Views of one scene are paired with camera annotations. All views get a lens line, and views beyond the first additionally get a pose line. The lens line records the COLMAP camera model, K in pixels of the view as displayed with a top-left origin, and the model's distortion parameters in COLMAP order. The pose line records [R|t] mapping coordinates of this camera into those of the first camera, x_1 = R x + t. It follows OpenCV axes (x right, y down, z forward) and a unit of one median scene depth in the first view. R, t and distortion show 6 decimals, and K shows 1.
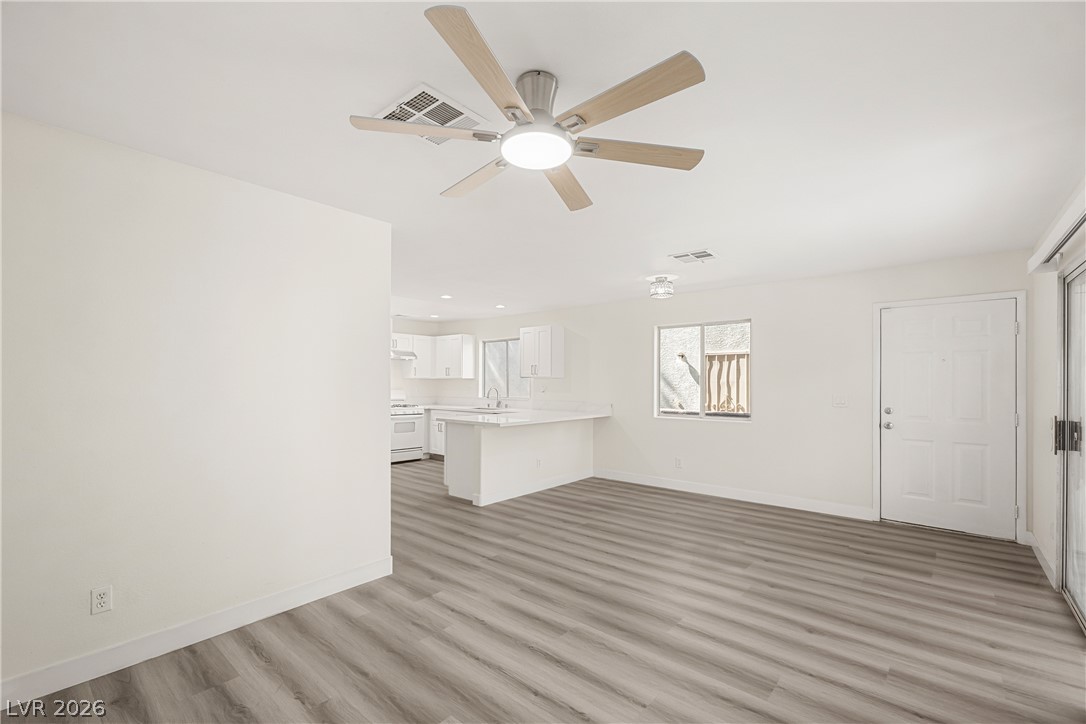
lens RADIAL K [[473.2, 0, 532.1], [0, 473.2, 379.6], [0, 0, 1]] dist [0.000619, 0.000224]
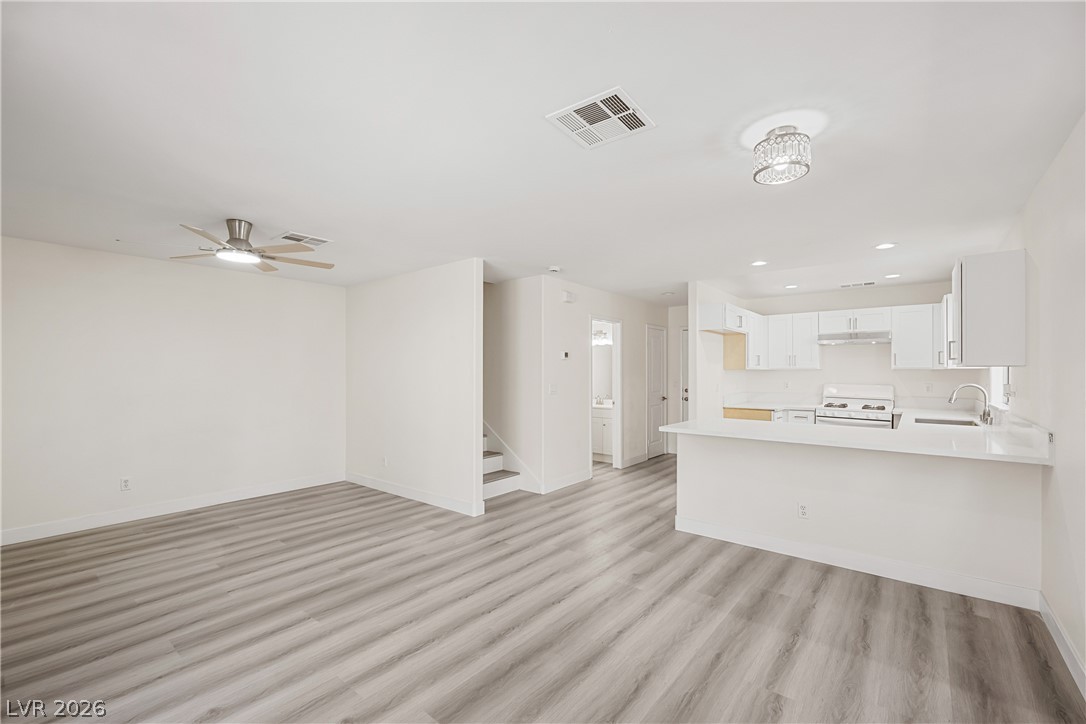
lens RADIAL K [[465.9, 0, 538.2], [0, 465.9, 368.9], [0, 0, 1]] dist [0.001216, 0.000143]
pose [[0.030618, -0.009096, -0.999490, 0.486283], [0.001798, 0.999957, -0.009045, 0.002706], [0.999530, -0.001520, 0.030633, 0.540557]]
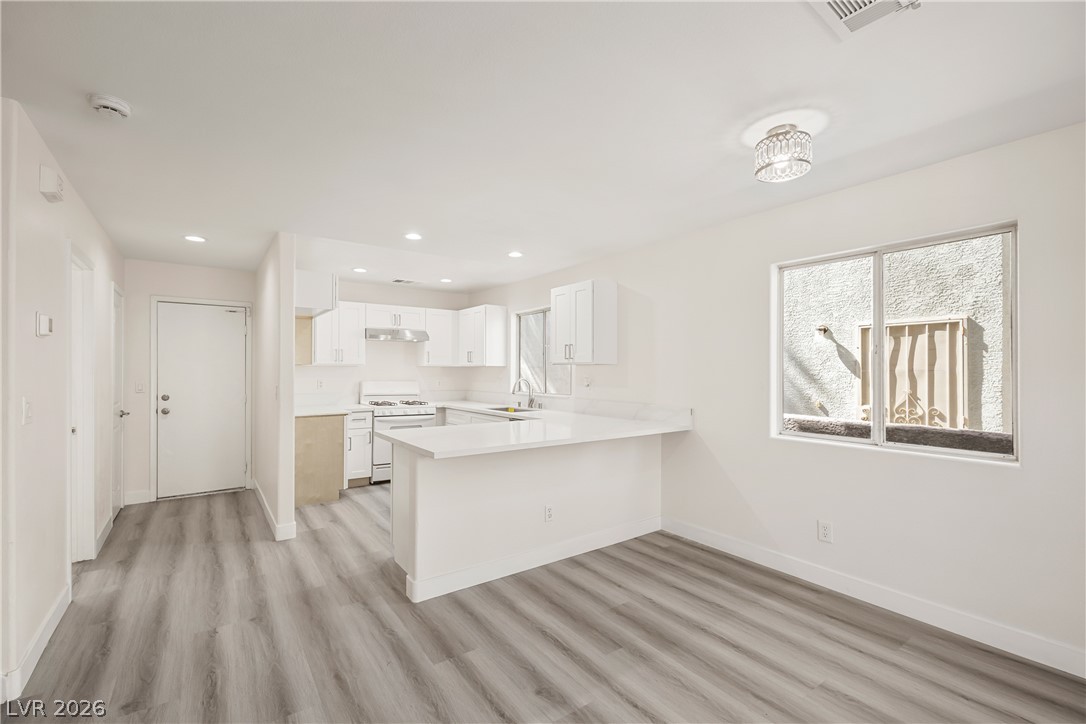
lens RADIAL K [[465.9, 0, 538.2], [0, 465.9, 368.9], [0, 0, 1]] dist [0.001216, 0.000143]
pose [[0.972624, -0.001612, -0.232379, 0.109389], [0.001984, 0.999997, 0.001366, 0.001282], [0.232376, -0.001790, 0.972624, 0.376213]]
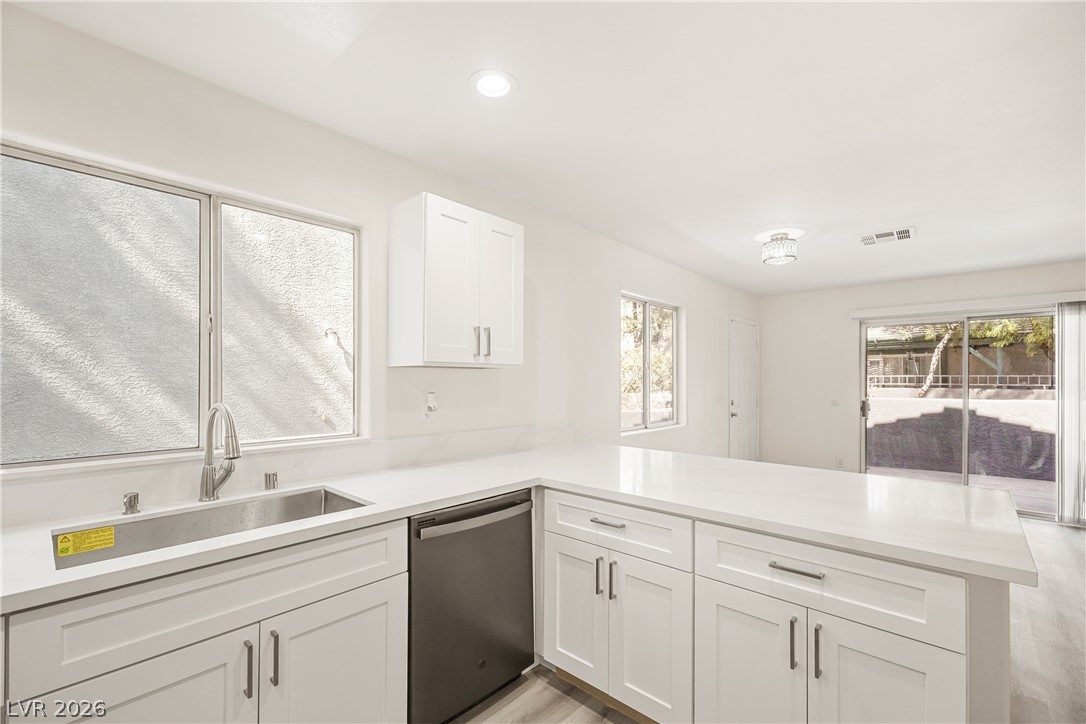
lens RADIAL K [[465.9, 0, 538.2], [0, 465.9, 368.9], [0, 0, 1]] dist [0.001216, 0.000143]
pose [[0.040590, 0.022775, 0.998916, -0.309283], [-0.000043, 0.999740, -0.022792, 0.006671], [-0.999176, 0.000883, 0.040581, 0.941221]]
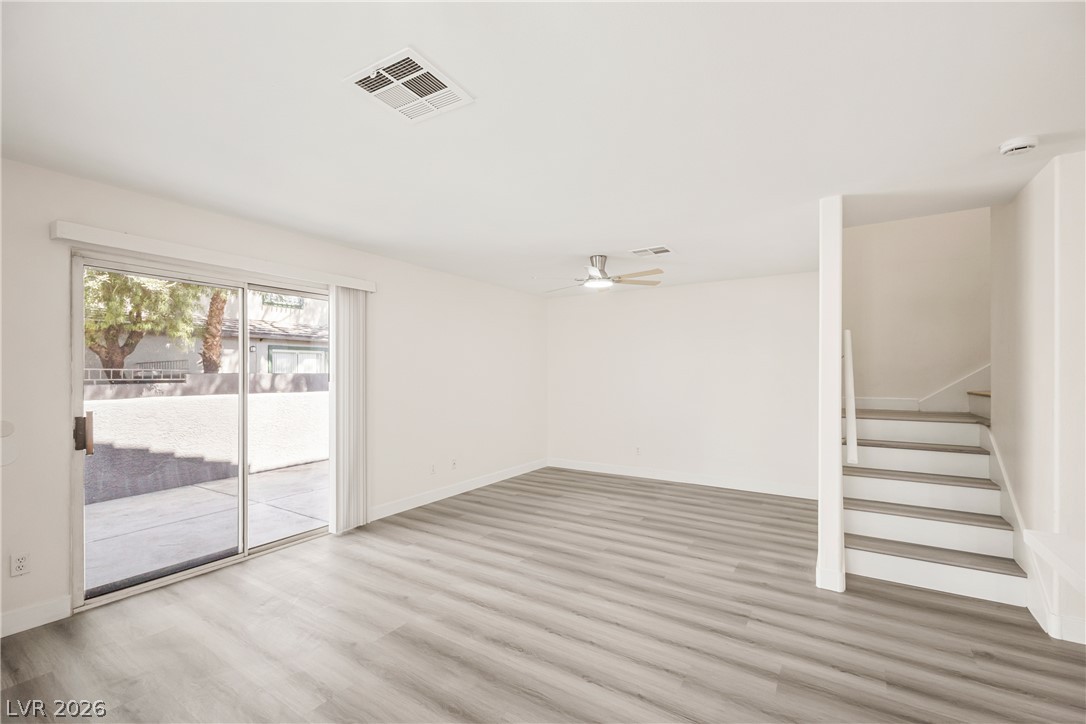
lens RADIAL K [[465.9, 0, 538.2], [0, 465.9, 368.9], [0, 0, 1]] dist [0.001216, 0.000143]
pose [[-0.990346, -0.001695, -0.138606, 0.167404], [-0.000406, 0.999956, -0.009326, 0.002656], [0.138616, -0.009180, -0.990304, 0.854427]]
